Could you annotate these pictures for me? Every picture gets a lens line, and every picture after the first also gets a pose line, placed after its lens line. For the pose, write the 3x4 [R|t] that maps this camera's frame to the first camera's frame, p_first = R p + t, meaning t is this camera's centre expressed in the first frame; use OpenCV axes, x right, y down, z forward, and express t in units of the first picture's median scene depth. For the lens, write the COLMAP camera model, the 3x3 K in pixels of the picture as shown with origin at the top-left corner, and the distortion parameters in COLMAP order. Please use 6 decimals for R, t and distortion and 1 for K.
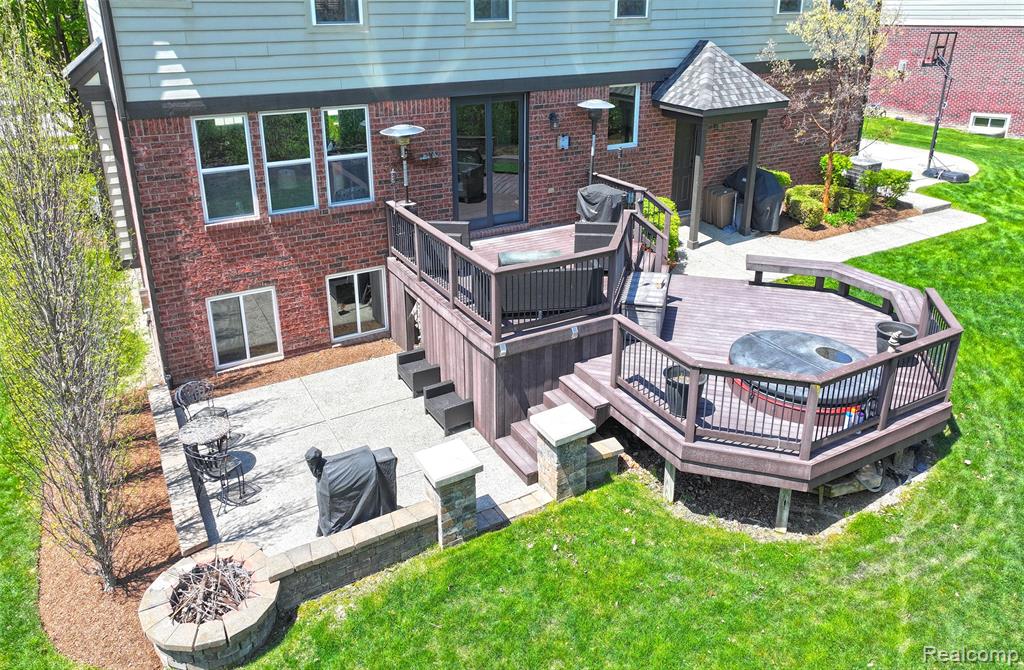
lens RADIAL K [[730.0, 0, 502.0], [0, 730.0, 275.1], [0, 0, 1]] dist [0.008279, -0.007395]
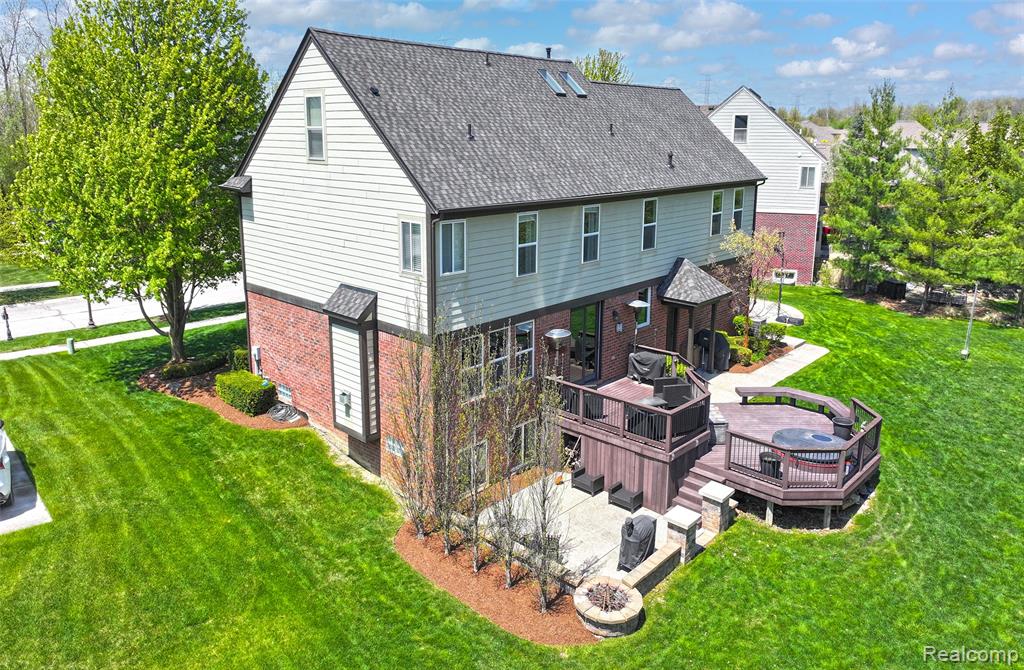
lens RADIAL K [[729.9, 0, 510.8], [0, 729.9, 306.7], [0, 0, 1]] dist [0.001718, 0.021701]
pose [[0.952459, -0.064617, 0.297737, -0.704227], [0.103039, 0.987984, -0.115201, -0.077287], [-0.286715, 0.140403, 0.947672, -0.515599]]
